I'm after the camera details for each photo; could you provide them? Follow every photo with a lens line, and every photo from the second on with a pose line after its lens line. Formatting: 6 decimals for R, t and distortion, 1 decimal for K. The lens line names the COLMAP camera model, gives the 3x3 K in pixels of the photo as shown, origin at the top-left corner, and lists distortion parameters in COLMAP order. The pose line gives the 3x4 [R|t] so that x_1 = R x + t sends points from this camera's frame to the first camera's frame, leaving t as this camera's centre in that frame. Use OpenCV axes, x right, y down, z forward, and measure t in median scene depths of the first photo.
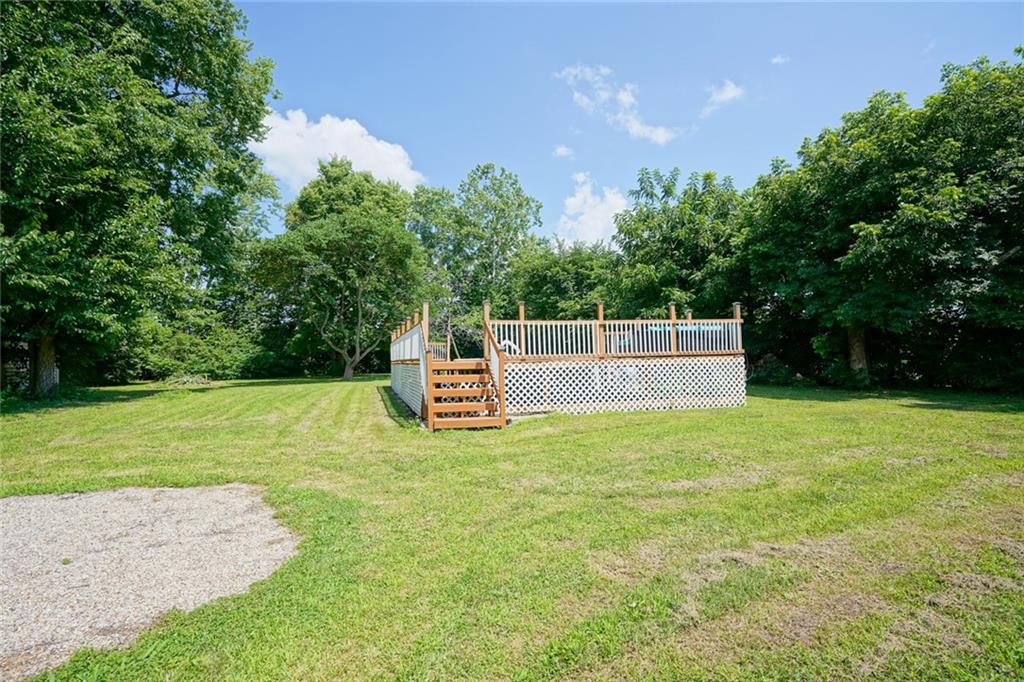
lens RADIAL K [[464.0, 0, 507.1], [0, 464.0, 343.7], [0, 0, 1]] dist [-0.015977, 0.006464]
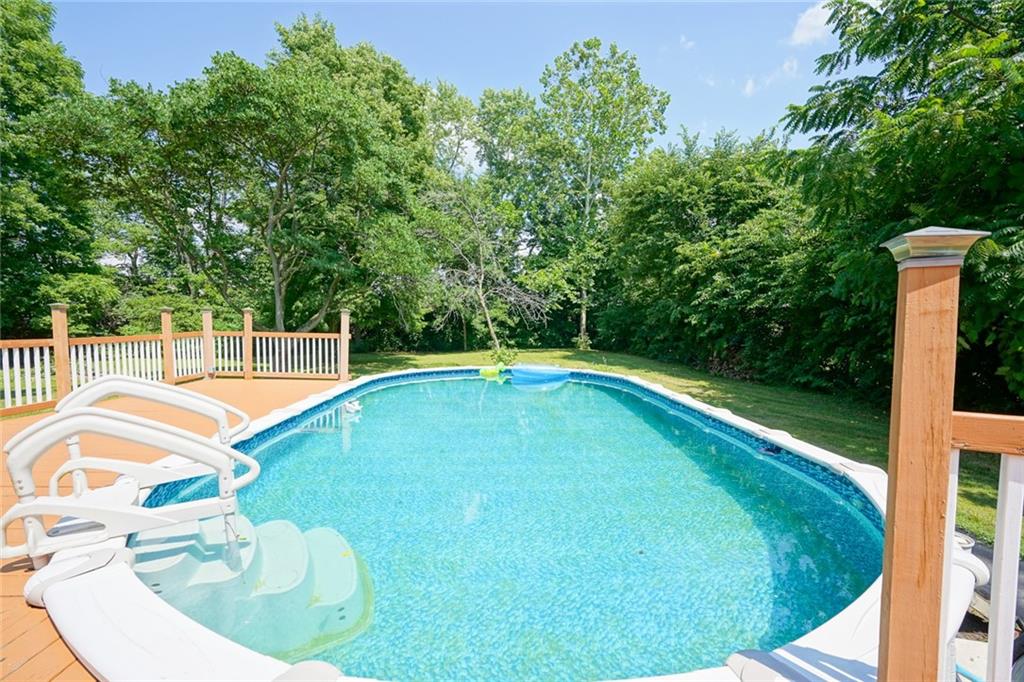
lens RADIAL K [[464.0, 0, 507.1], [0, 464.0, 343.7], [0, 0, 1]] dist [-0.015977, 0.006464]
pose [[0.960088, 0.041790, -0.276559, 0.071199], [-0.018668, 0.996145, 0.085716, -0.017089], [0.279075, -0.077132, 0.957167, 0.405878]]
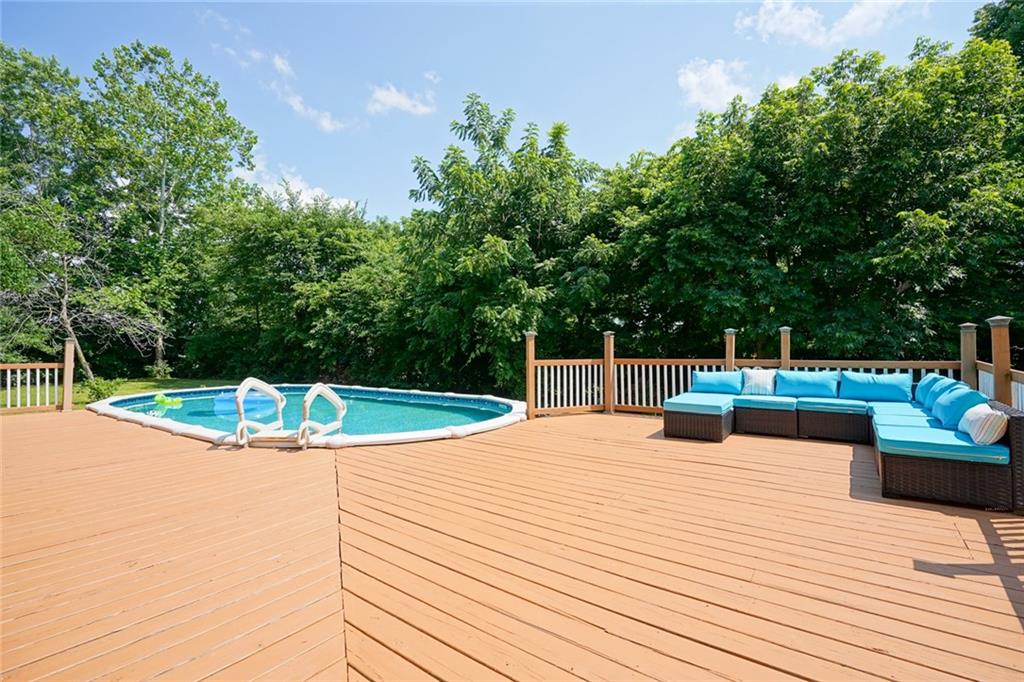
lens RADIAL K [[464.0, 0, 507.1], [0, 464.0, 343.7], [0, 0, 1]] dist [-0.015977, 0.006464]
pose [[0.794815, 0.020276, 0.606513, -0.042467], [-0.031133, 0.999488, 0.007385, -0.018196], [-0.606053, -0.024752, 0.795039, 0.291142]]
